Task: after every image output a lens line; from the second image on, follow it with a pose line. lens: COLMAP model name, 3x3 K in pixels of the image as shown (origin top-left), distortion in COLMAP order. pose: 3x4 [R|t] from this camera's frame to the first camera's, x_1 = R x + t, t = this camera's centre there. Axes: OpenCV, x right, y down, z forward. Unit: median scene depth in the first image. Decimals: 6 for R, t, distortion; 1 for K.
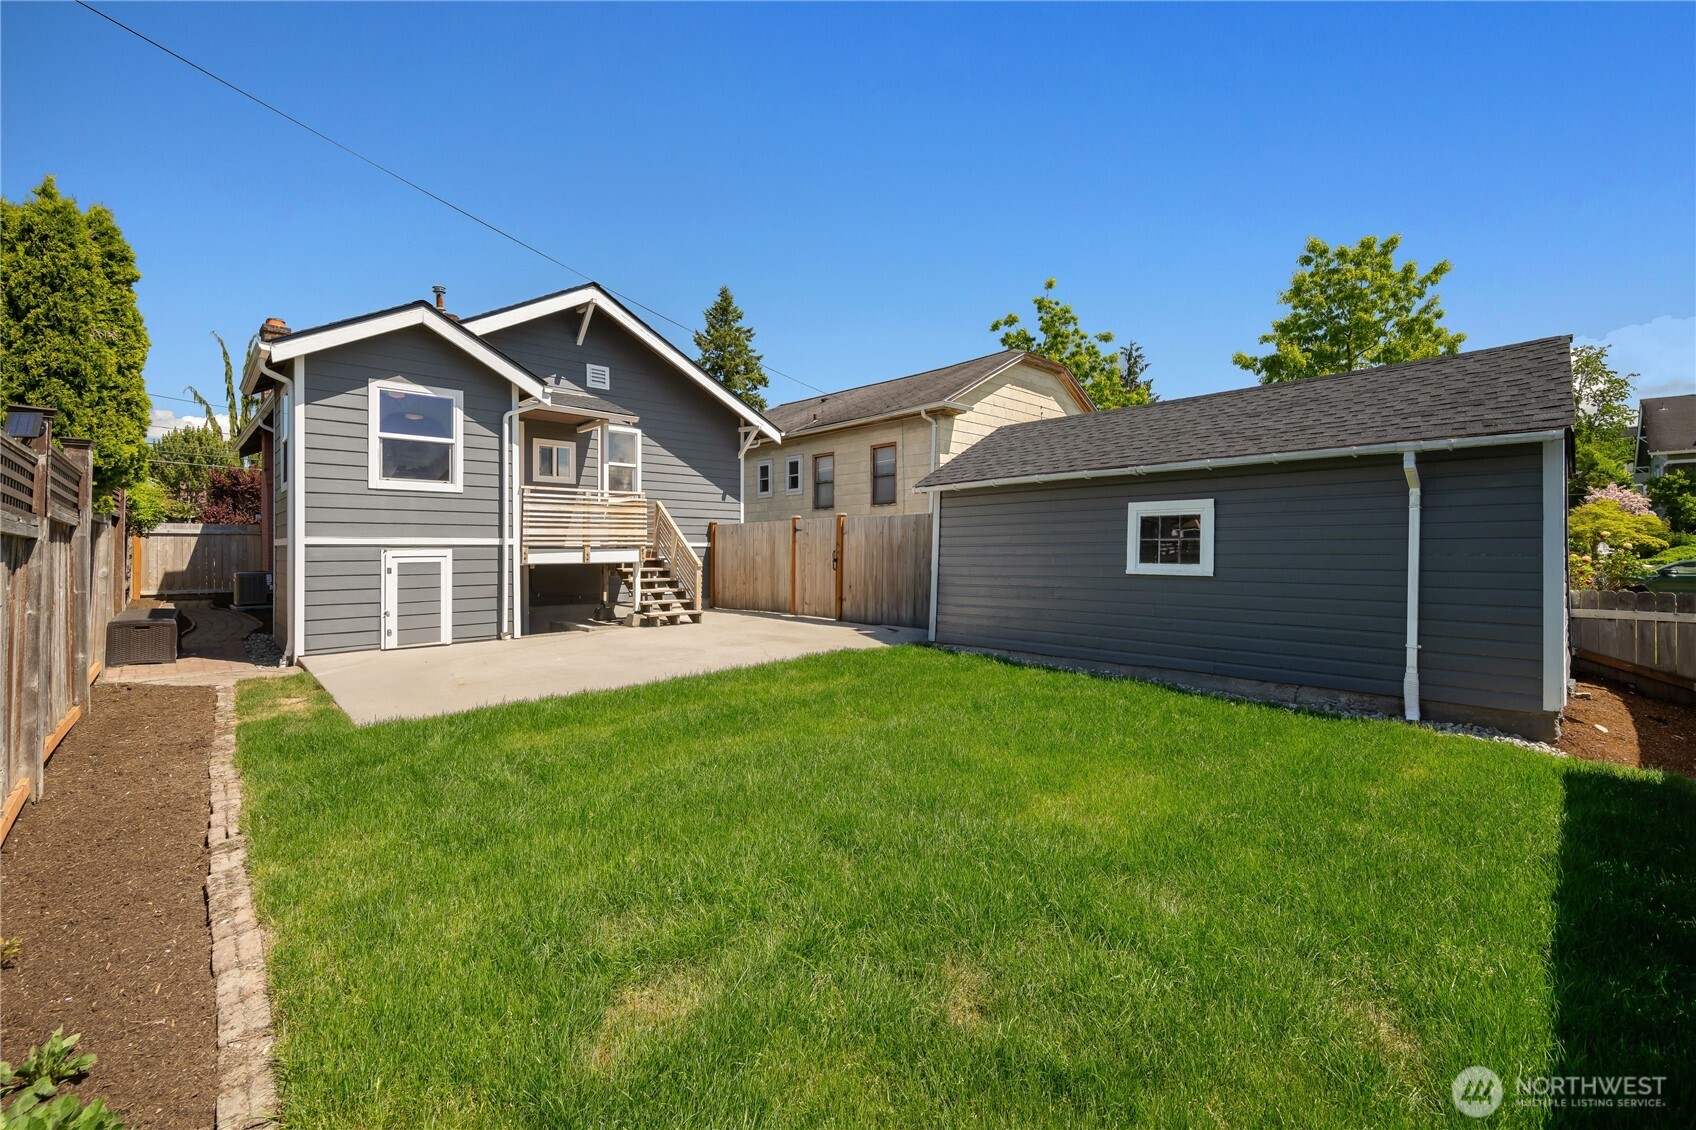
lens RADIAL K [[721.9, 0, 847.4], [0, 721.9, 553.2], [0, 0, 1]] dist [-0.000425, -0.000240]
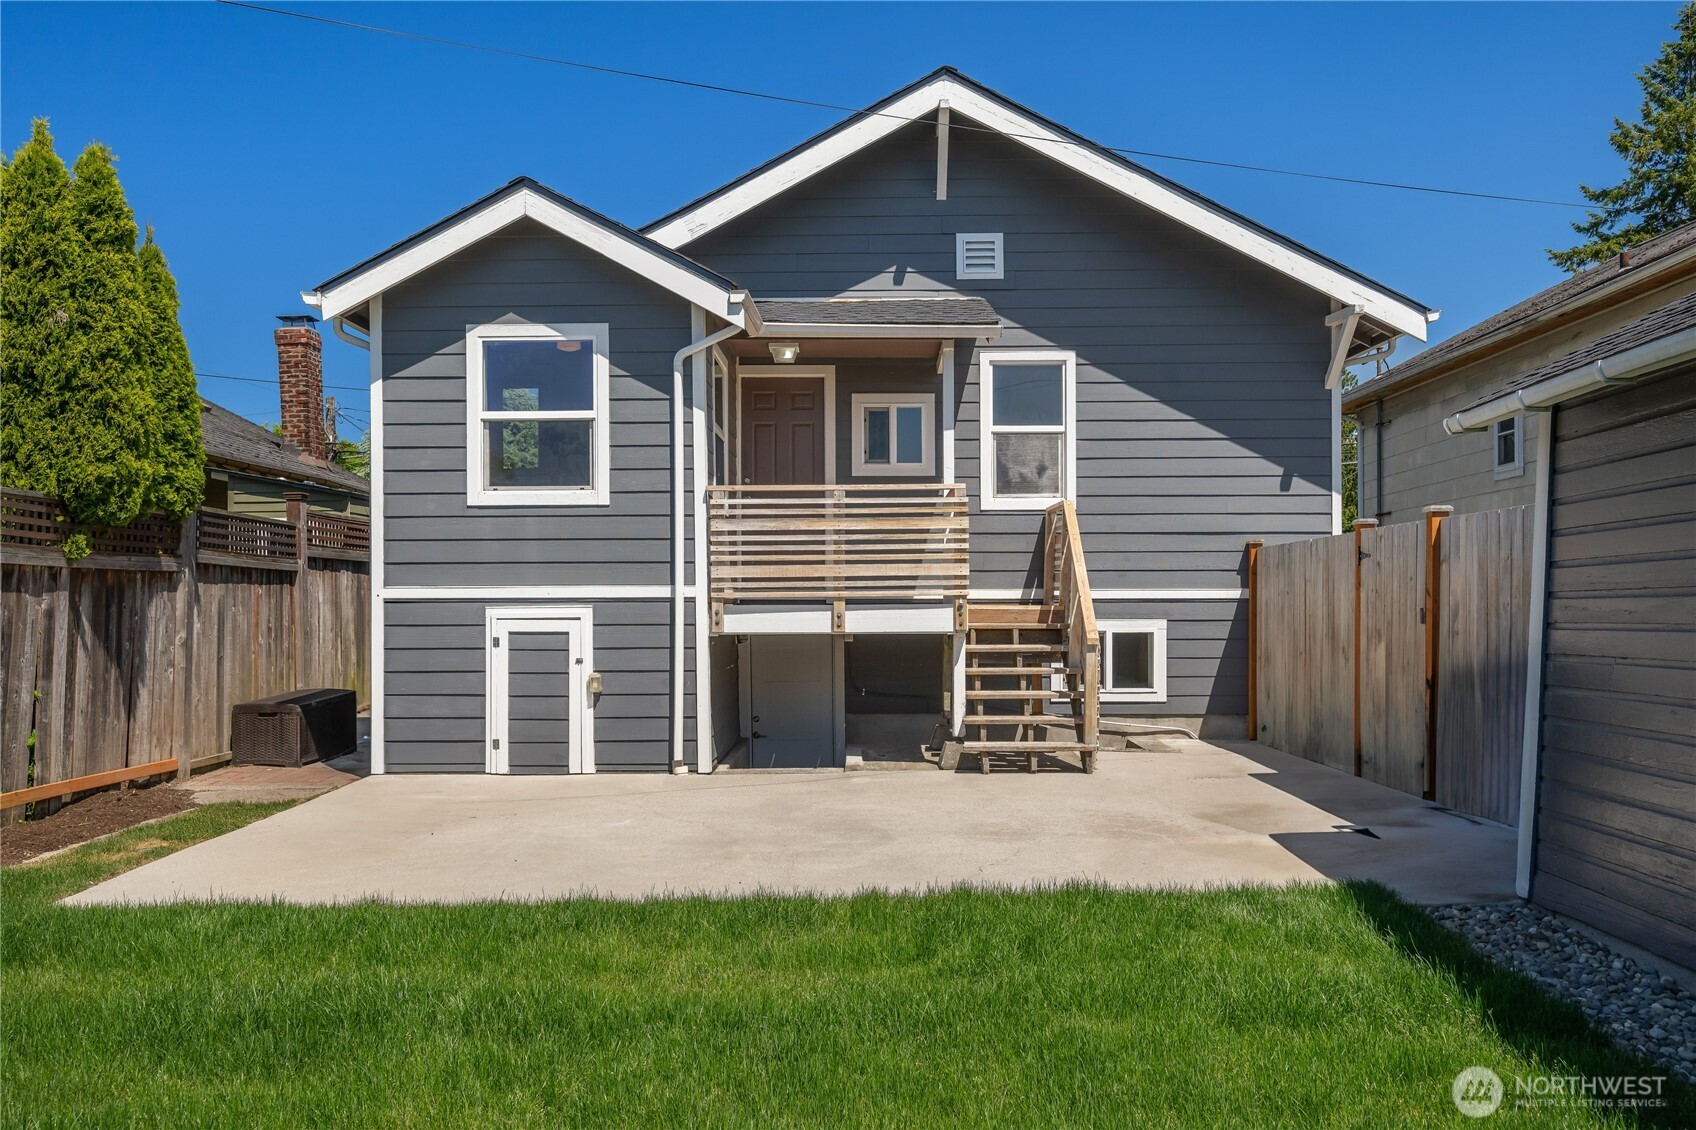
lens RADIAL K [[1357.0, 0, 849.7], [0, 1357.0, 604.6], [0, 0, 1]] dist [-0.001741, 0.003765]
pose [[0.708994, -0.001251, -0.705214, 0.332155], [-0.001322, 0.999994, -0.003103, -0.003391], [0.705214, 0.003132, 0.708988, 0.375834]]
